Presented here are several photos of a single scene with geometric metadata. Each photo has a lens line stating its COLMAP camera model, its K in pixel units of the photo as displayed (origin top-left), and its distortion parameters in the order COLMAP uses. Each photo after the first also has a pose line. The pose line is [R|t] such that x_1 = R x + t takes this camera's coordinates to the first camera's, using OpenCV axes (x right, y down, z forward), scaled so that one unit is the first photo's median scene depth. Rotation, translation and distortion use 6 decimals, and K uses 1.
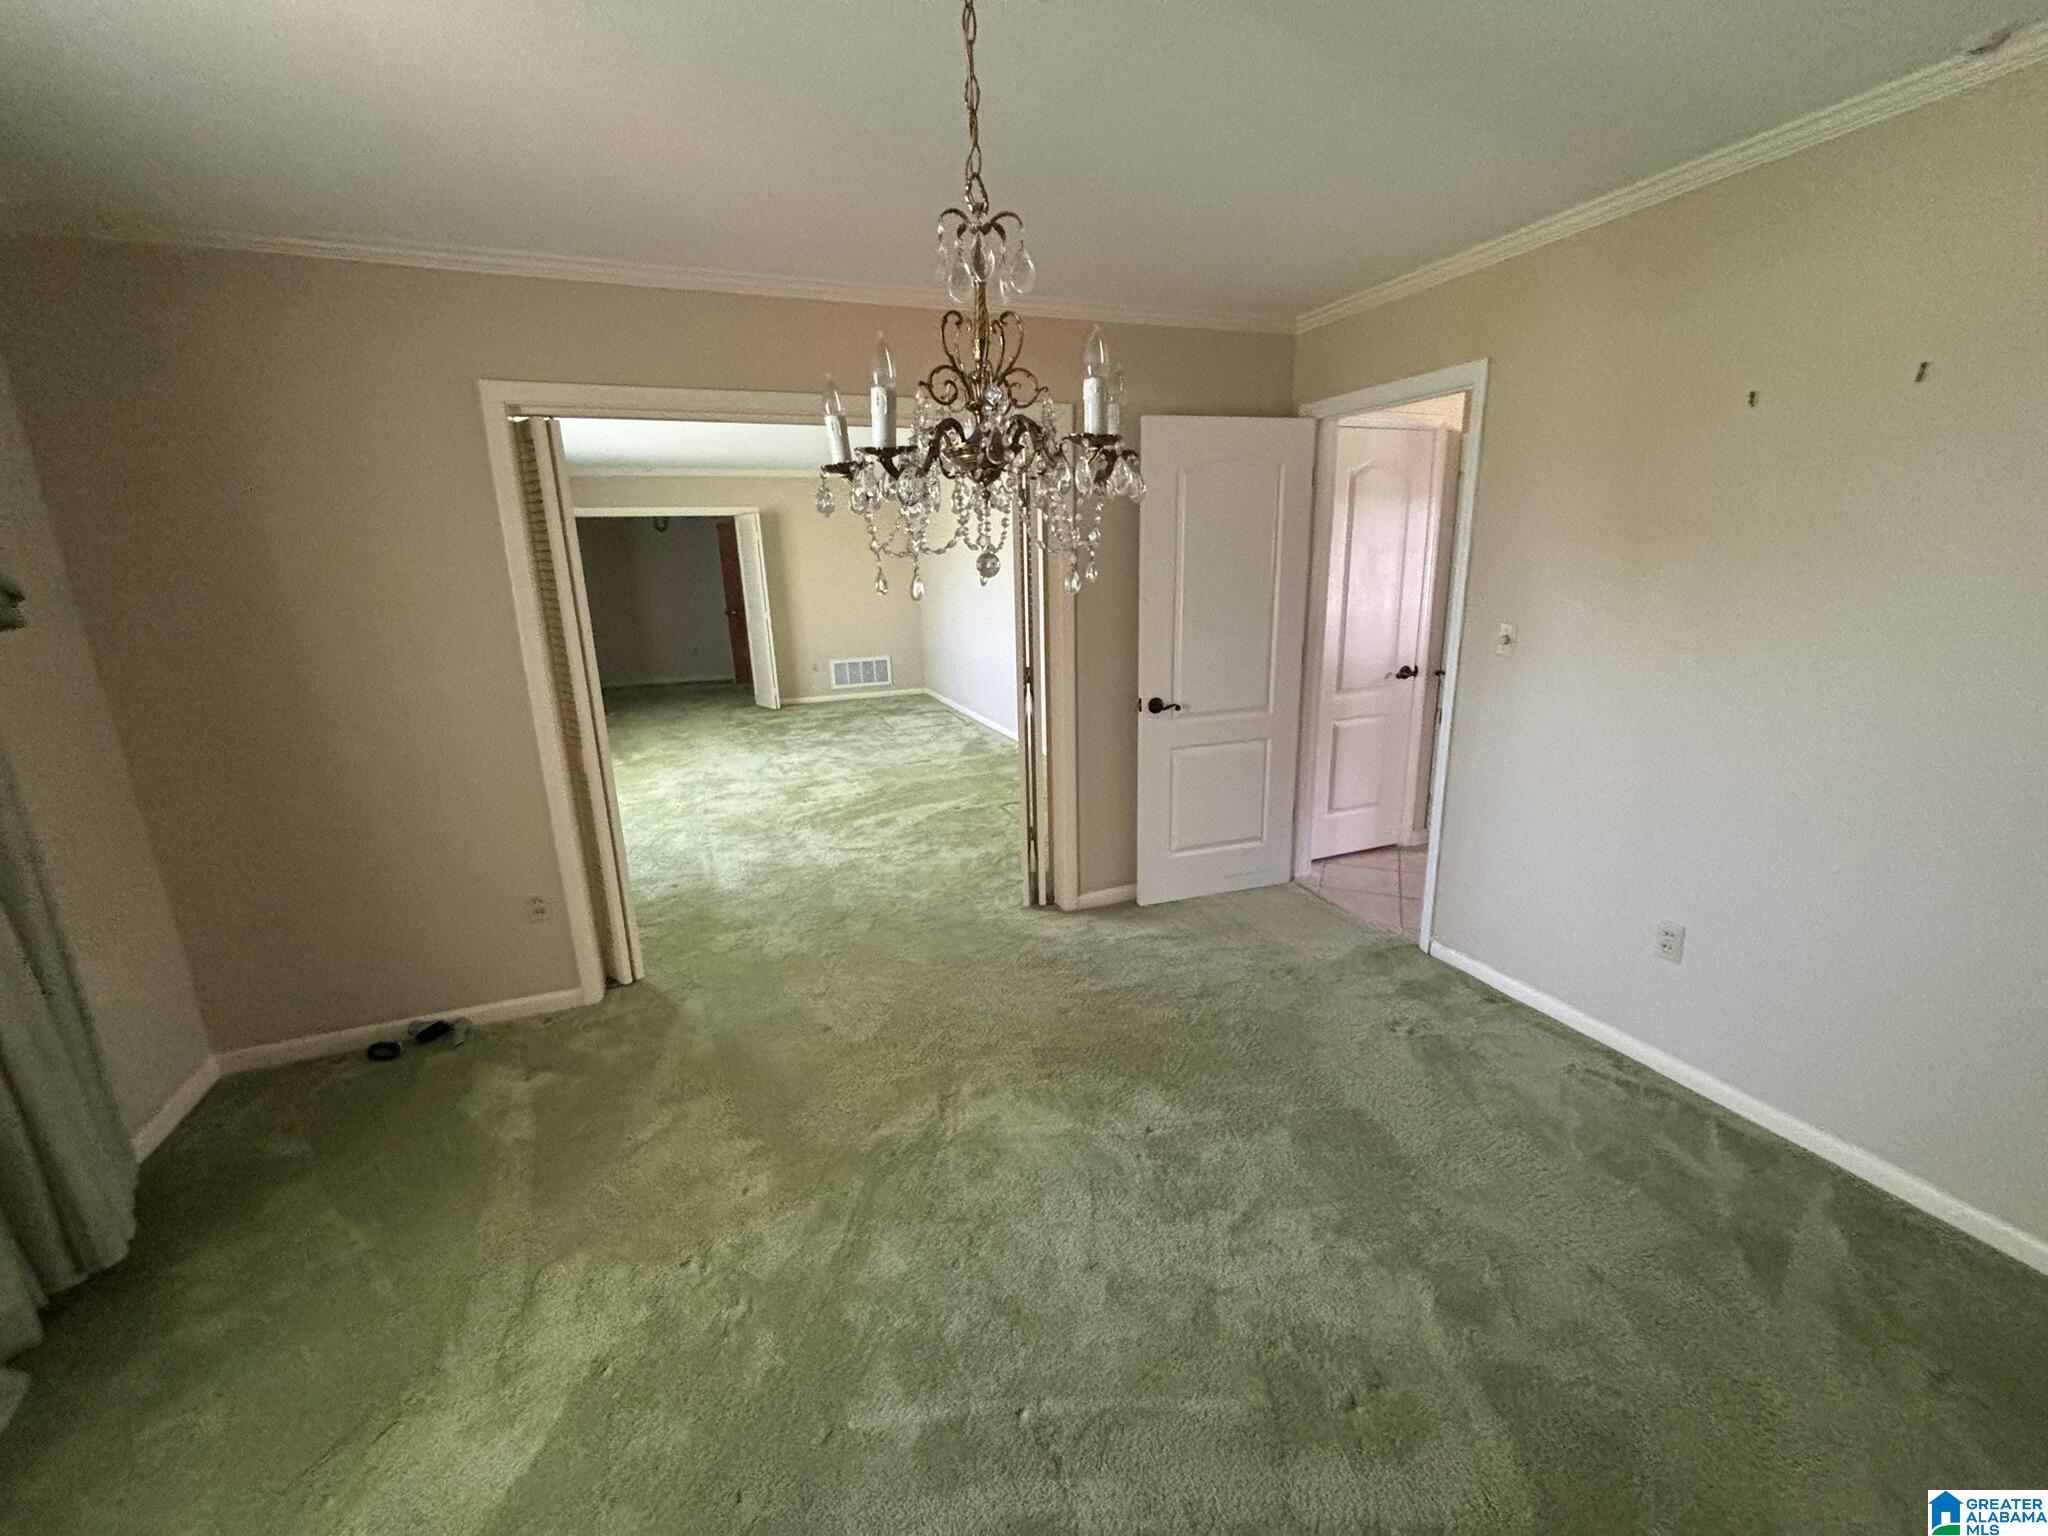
lens RADIAL K [[832.1, 0, 1037.8], [0, 832.1, 767.0], [0, 0, 1]] dist [0.021483, 0.000079]
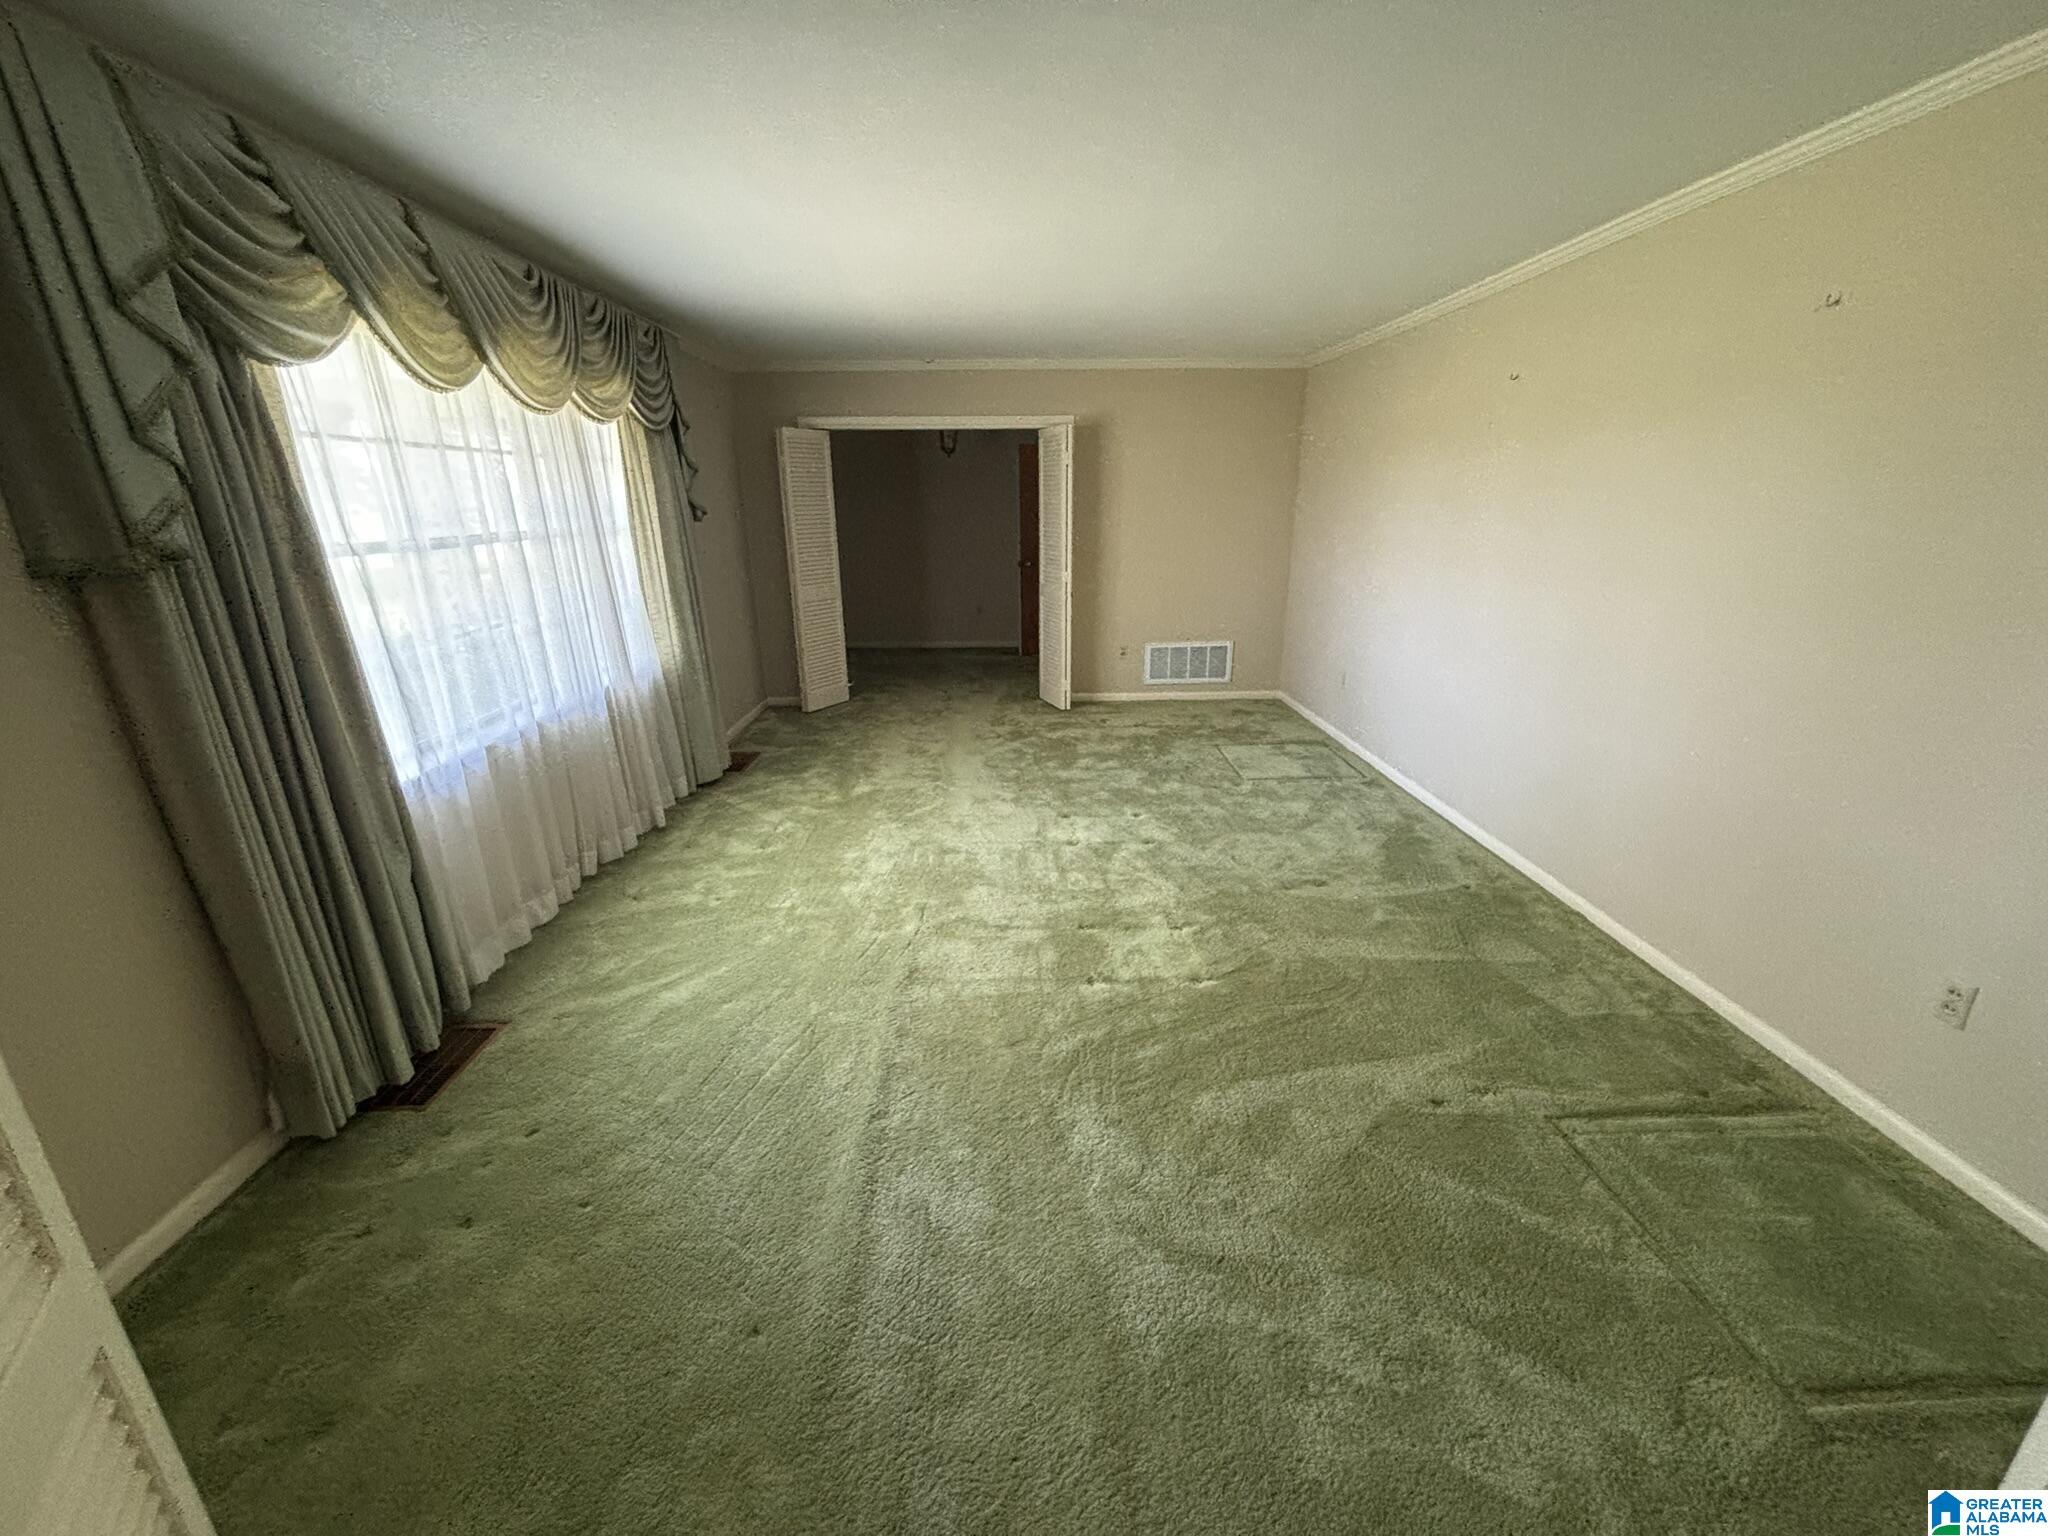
lens RADIAL K [[832.1, 0, 1016.8], [0, 832.1, 779.1], [0, 0, 1]] dist [0.021483, 0.000079]
pose [[0.930044, 0.133578, -0.342309, -0.114586], [-0.104045, 0.989191, 0.103322, -0.089903], [0.352410, -0.060478, 0.933889, 0.361733]]
